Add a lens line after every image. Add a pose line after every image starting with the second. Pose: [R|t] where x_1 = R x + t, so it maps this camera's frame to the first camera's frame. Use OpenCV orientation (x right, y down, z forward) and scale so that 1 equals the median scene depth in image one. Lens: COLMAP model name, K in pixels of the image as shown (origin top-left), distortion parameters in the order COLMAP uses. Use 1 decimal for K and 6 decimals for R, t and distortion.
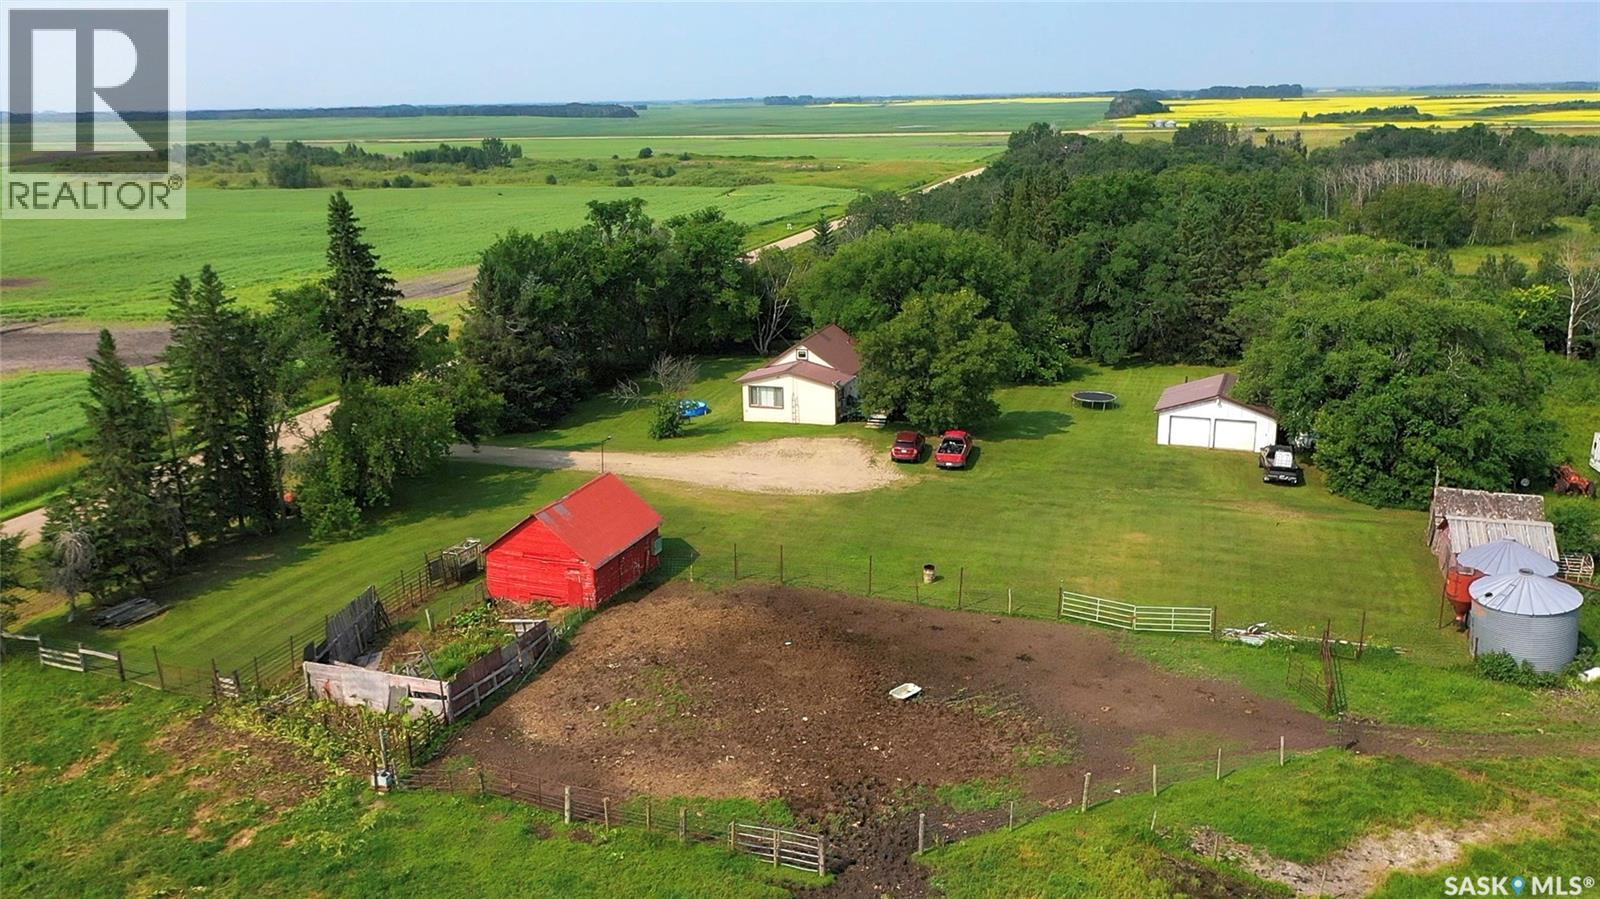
lens RADIAL K [[1299.5, 0, 797.0], [0, 1299.5, 450.1], [0, 0, 1]] dist [0.009568, -0.013474]
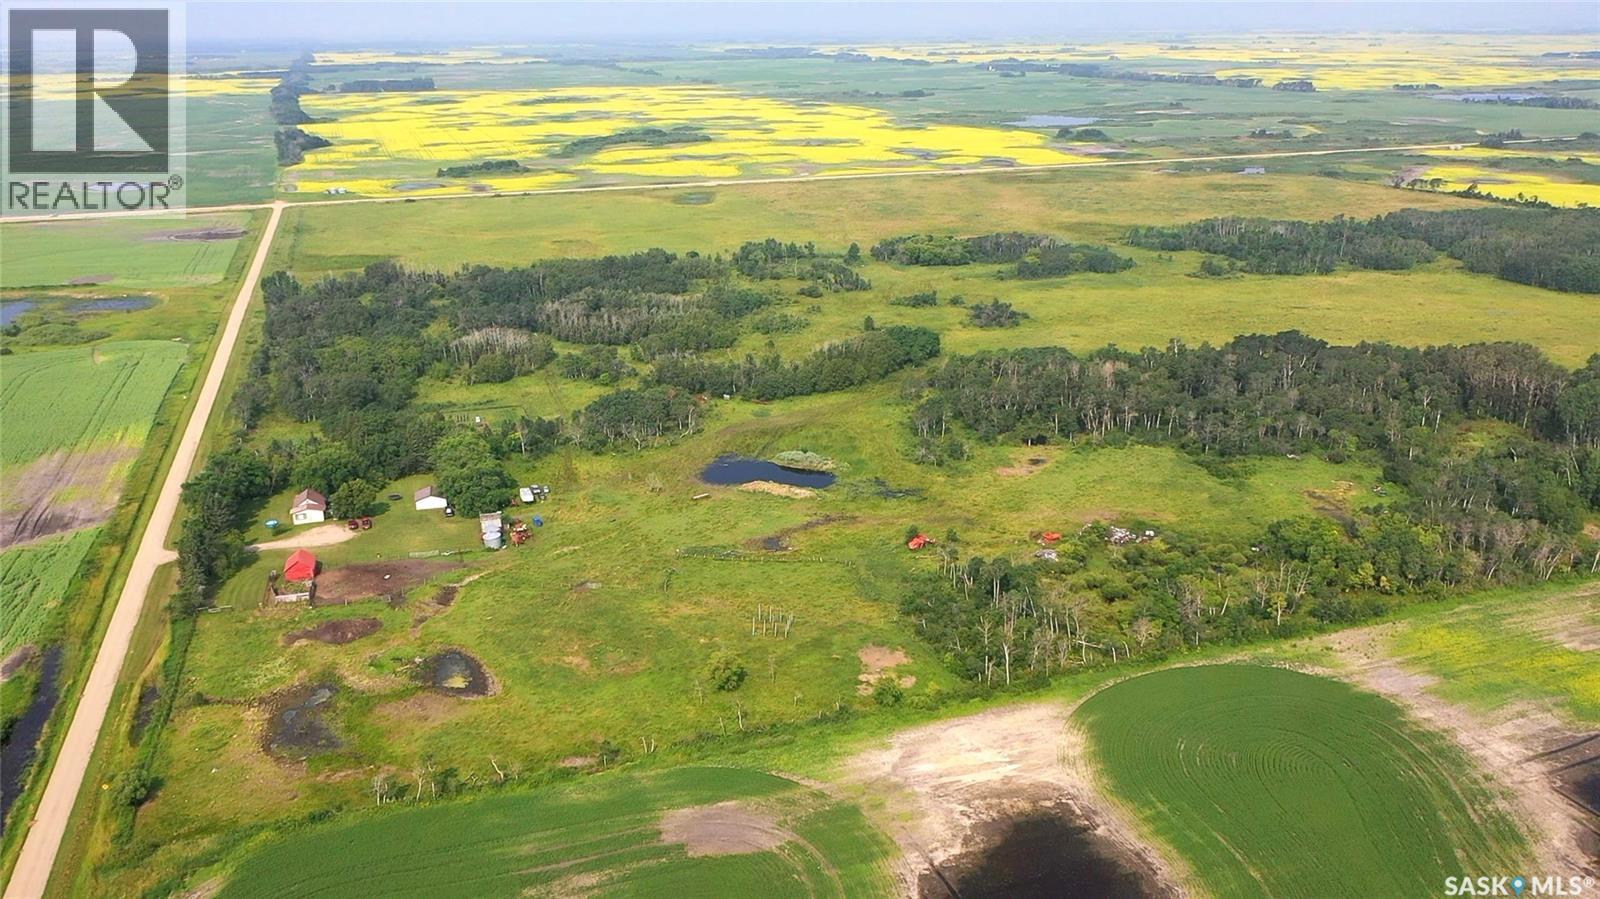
lens RADIAL K [[1299.5, 0, 795.8], [0, 1299.5, 447.0], [0, 0, 1]] dist [0.009568, -0.013474]
pose [[0.814991, -0.169237, 0.554210, -0.952475], [0.145682, 0.985524, 0.086712, -0.377647], [-0.560862, 0.010069, 0.827848, -2.948106]]
